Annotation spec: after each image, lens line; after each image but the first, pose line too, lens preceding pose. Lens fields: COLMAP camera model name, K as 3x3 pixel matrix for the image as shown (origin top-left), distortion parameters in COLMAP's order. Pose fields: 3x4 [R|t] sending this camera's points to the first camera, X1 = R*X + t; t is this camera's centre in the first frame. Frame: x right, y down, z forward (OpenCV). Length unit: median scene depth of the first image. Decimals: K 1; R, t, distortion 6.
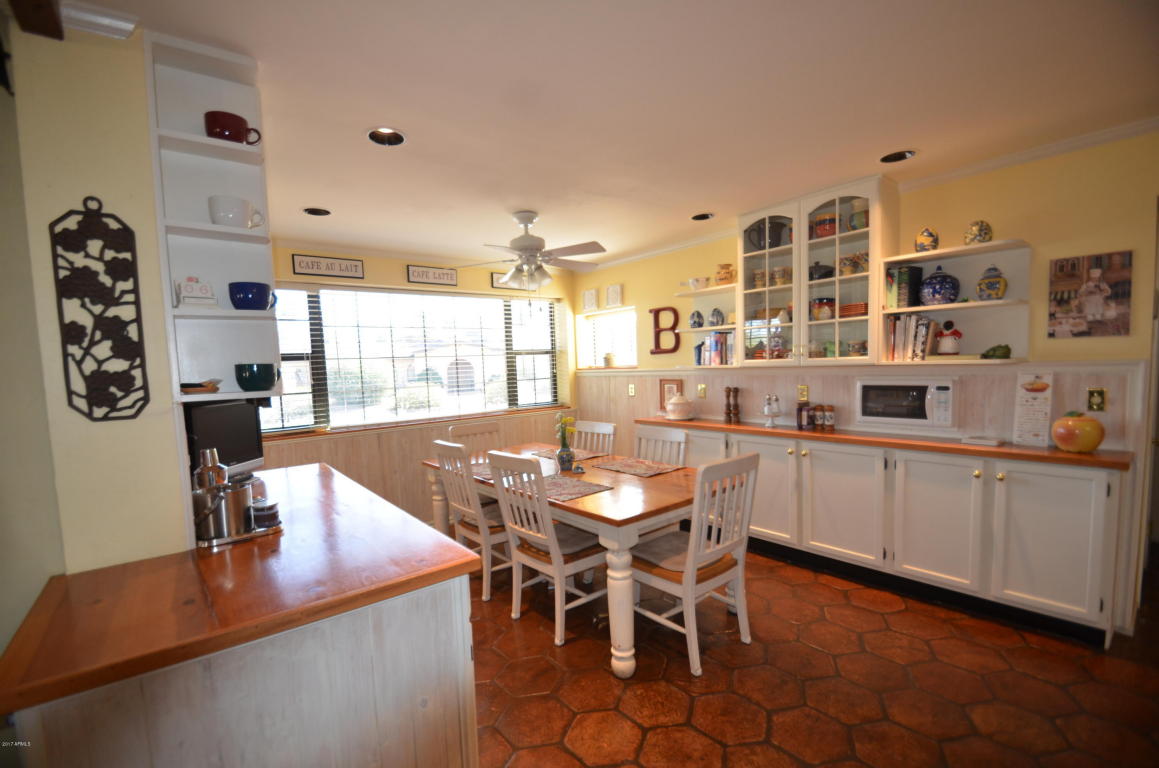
lens RADIAL K [[515.2, 0, 577.7], [0, 515.2, 404.5], [0, 0, 1]] dist [0.002582, -0.011082]
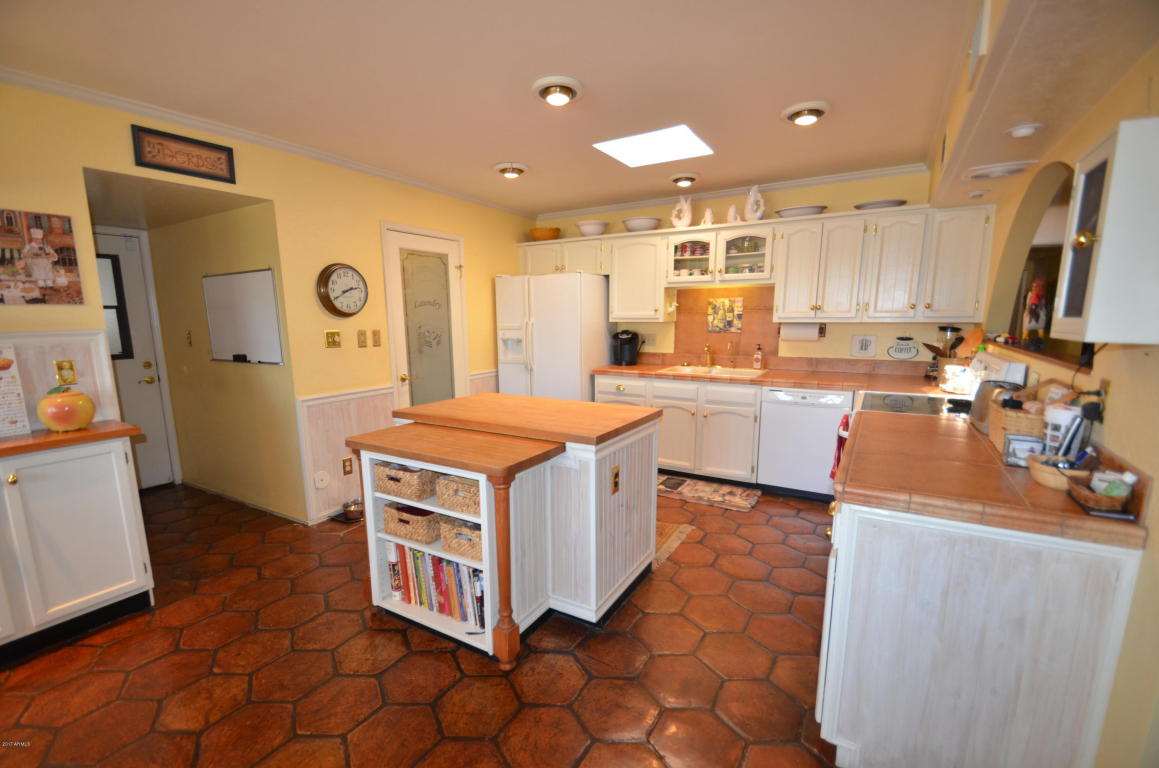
lens RADIAL K [[515.2, 0, 577.7], [0, 515.2, 404.5], [0, 0, 1]] dist [0.002582, -0.011082]
pose [[-0.343259, -0.130314, 0.930157, -0.191205], [0.090865, 0.981076, 0.170980, -0.027949], [-0.934835, 0.143209, -0.324922, 0.446476]]
